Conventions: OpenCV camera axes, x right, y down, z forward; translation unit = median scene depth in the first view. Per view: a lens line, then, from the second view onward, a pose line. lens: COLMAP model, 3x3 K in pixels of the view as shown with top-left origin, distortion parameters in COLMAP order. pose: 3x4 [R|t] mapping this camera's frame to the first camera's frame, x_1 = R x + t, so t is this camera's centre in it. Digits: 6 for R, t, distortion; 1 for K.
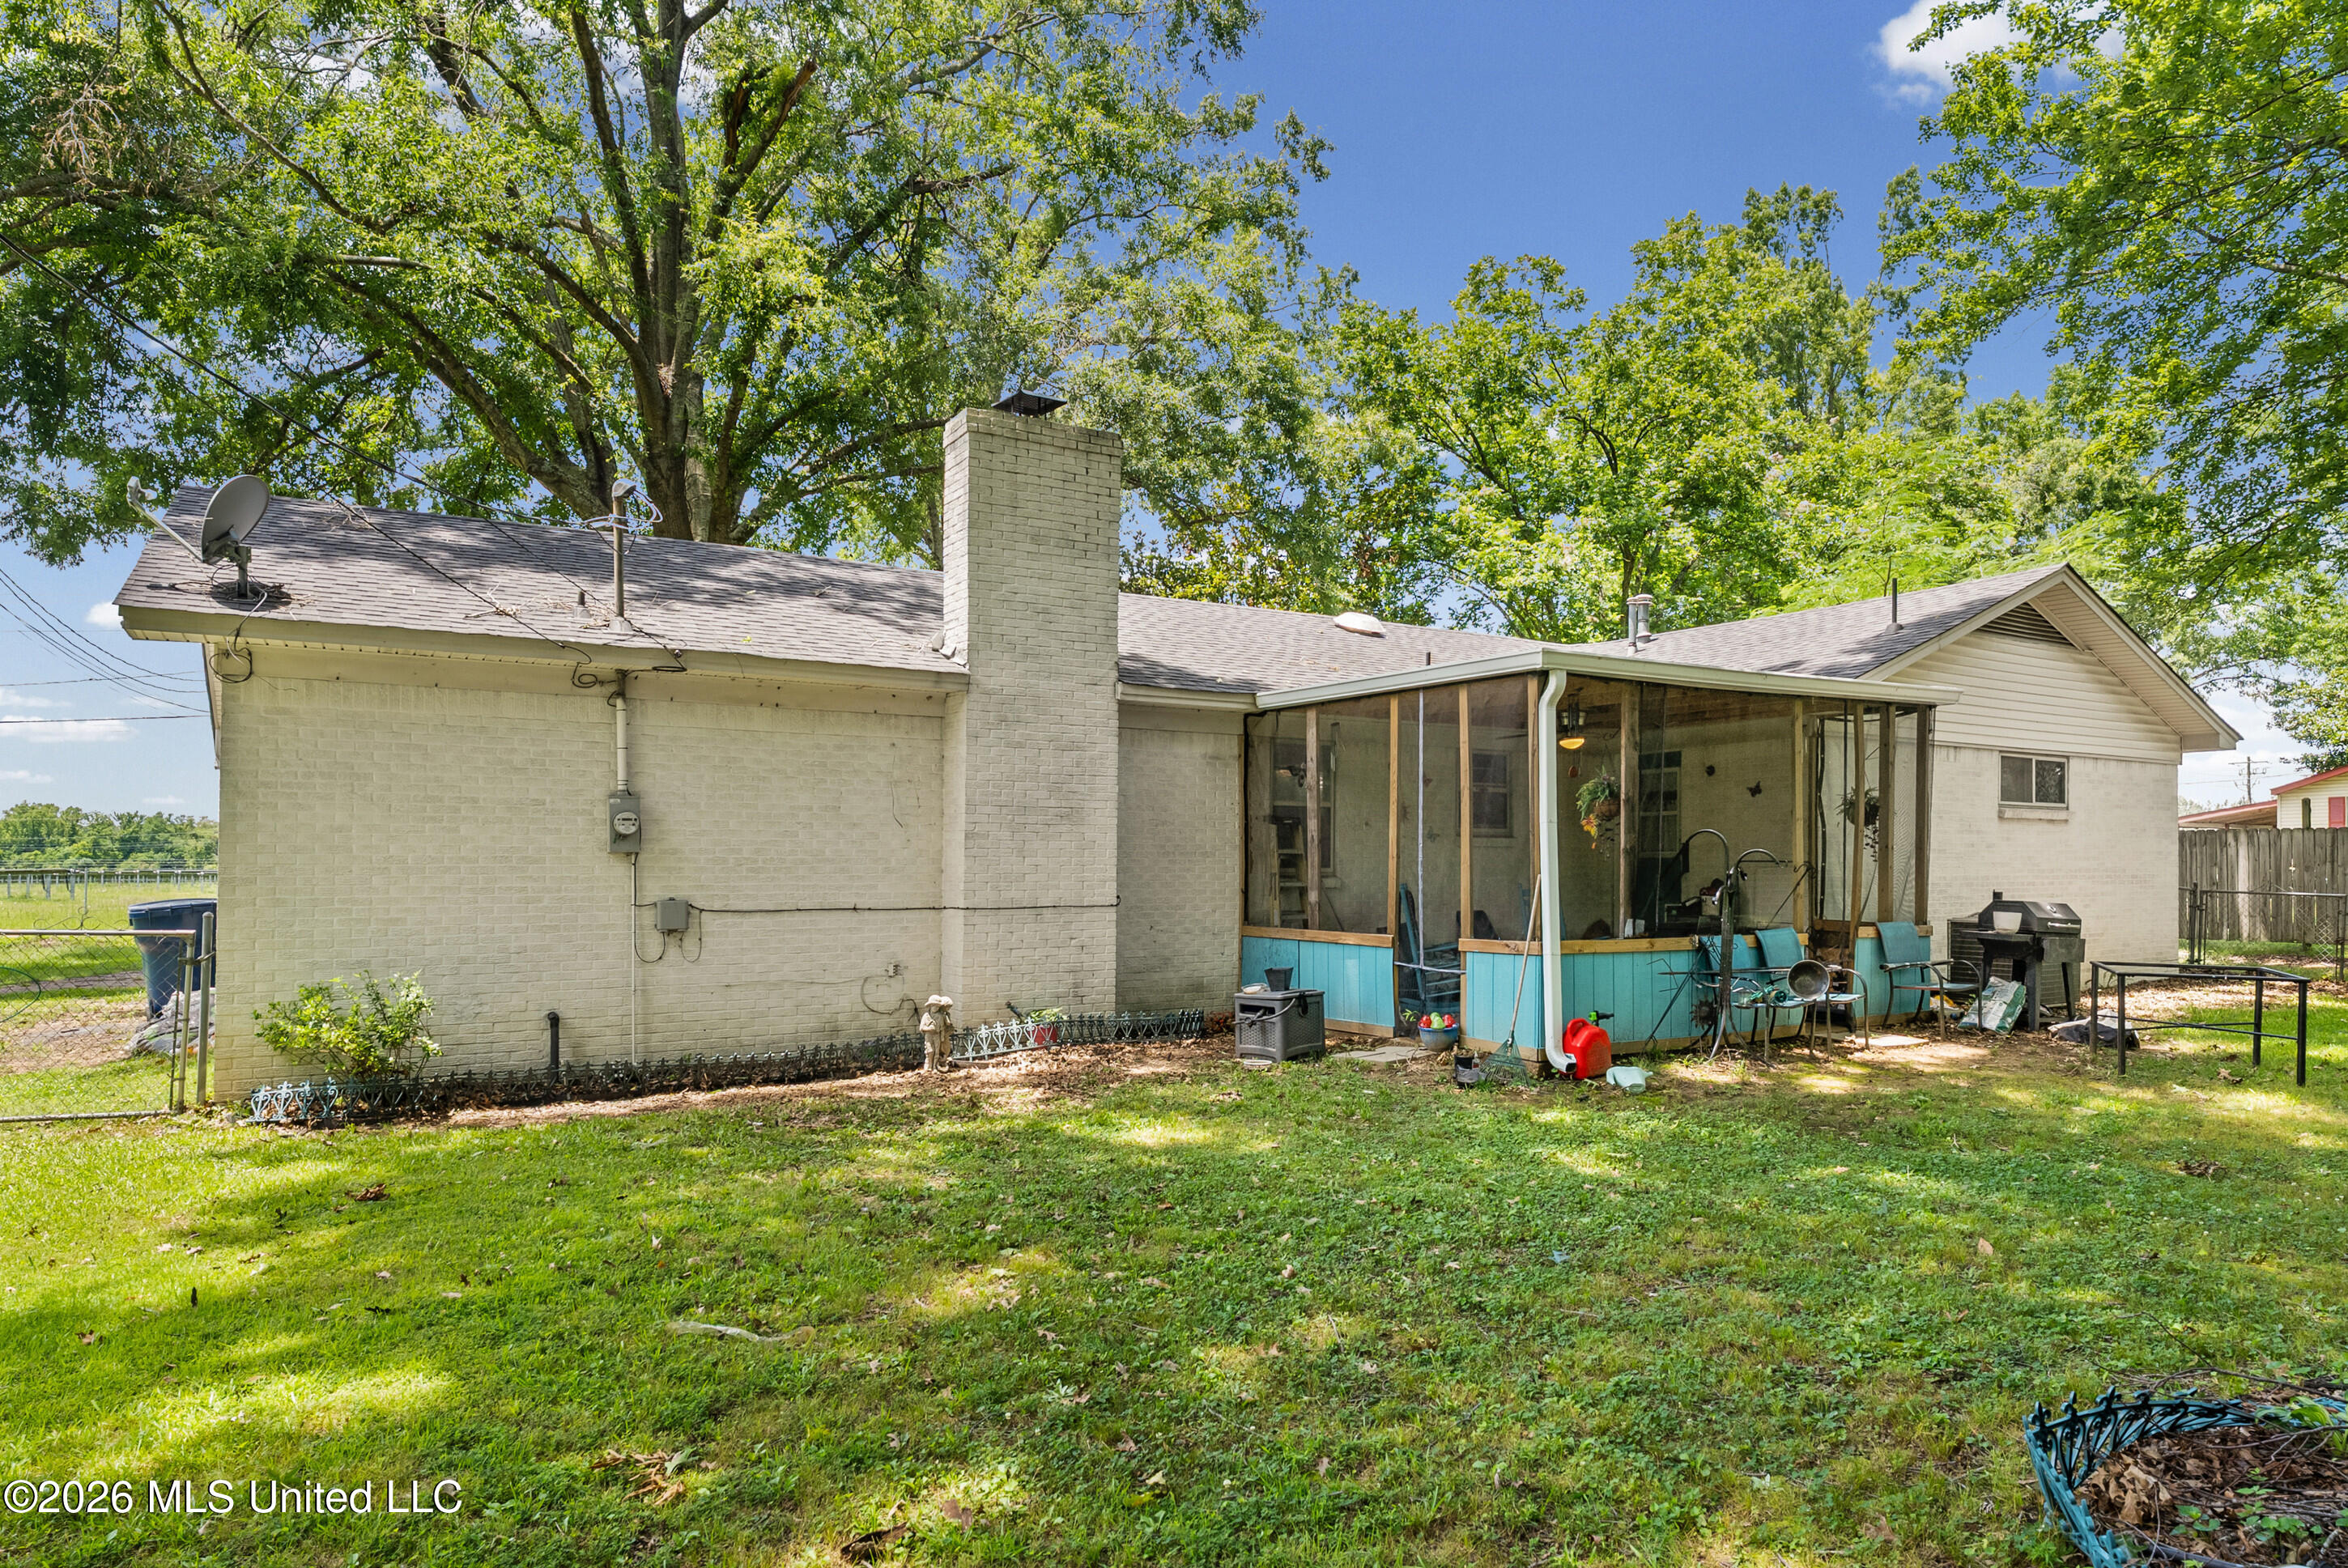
lens RADIAL K [[1392.5, 0, 1174.0], [0, 1392.5, 784.0], [0, 0, 1]] dist [0.000852, -0.000433]
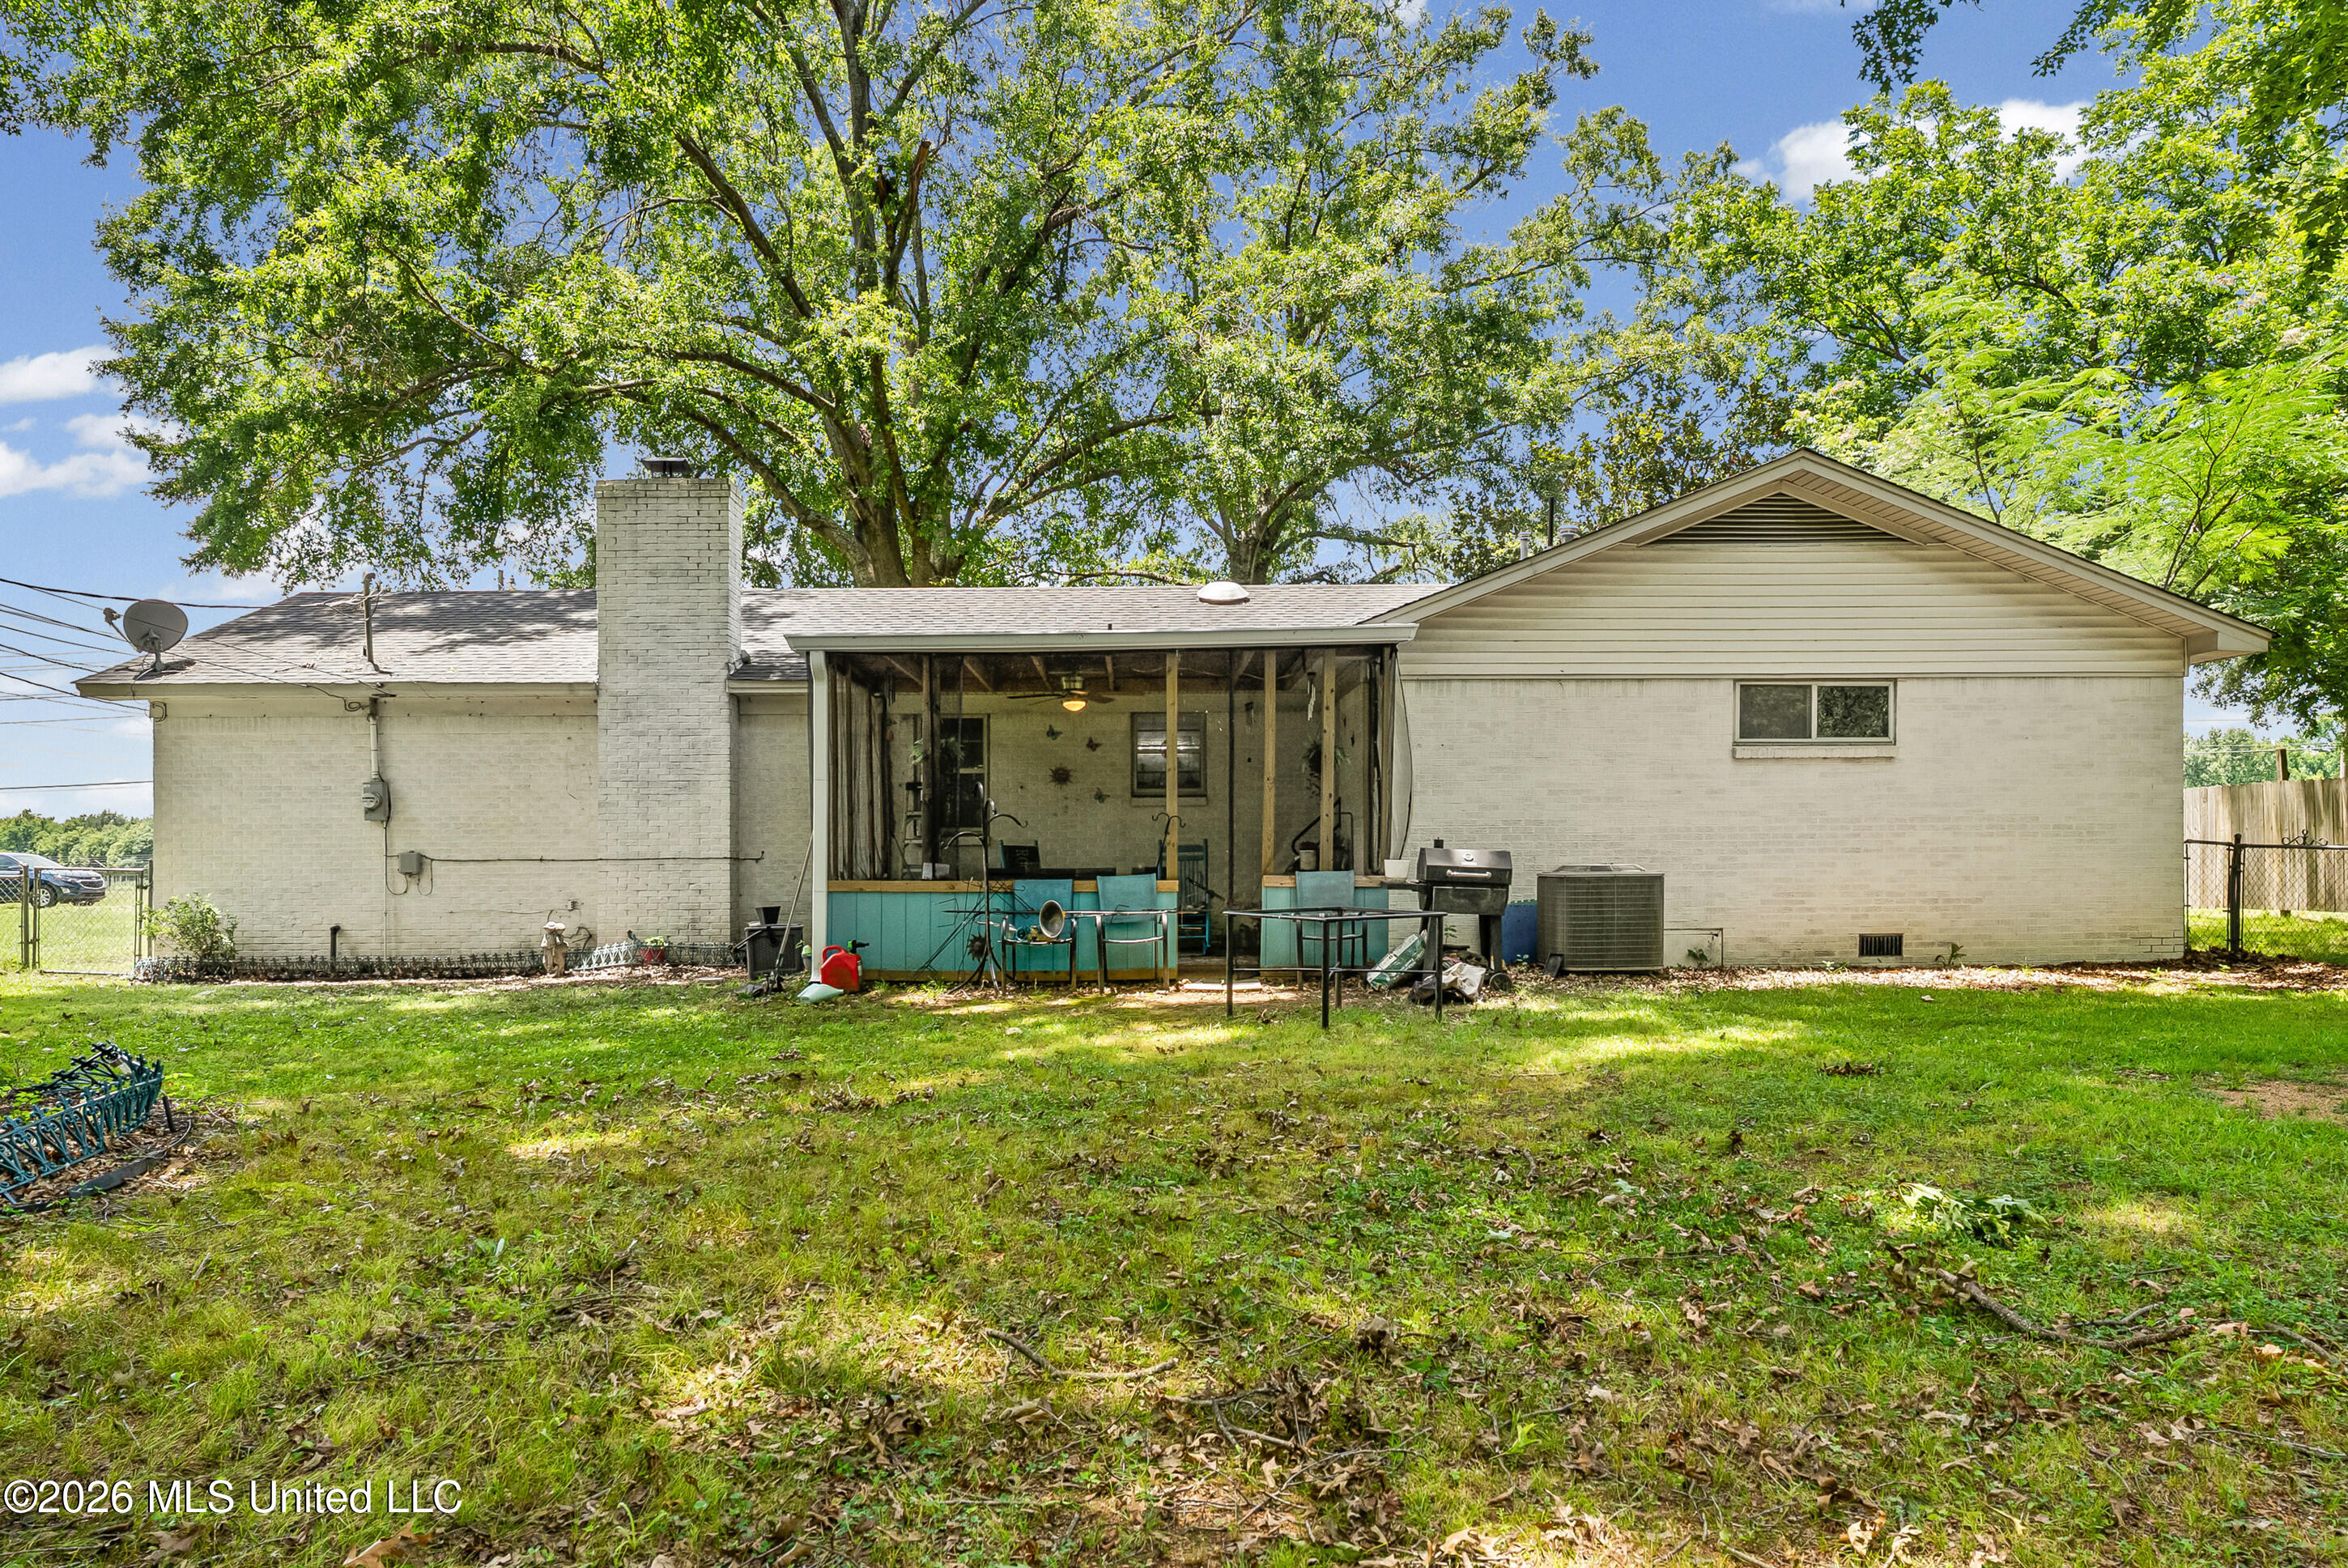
lens RADIAL K [[1494.2, 0, 1174.0], [0, 1494.2, 784.0], [0, 0, 1]] dist [-0.000842, -0.000123]
pose [[0.866348, -0.029134, -0.498590, 1.067716], [0.037235, 0.999287, 0.006307, 0.030176], [0.498051, -0.024029, 0.866815, 0.040216]]
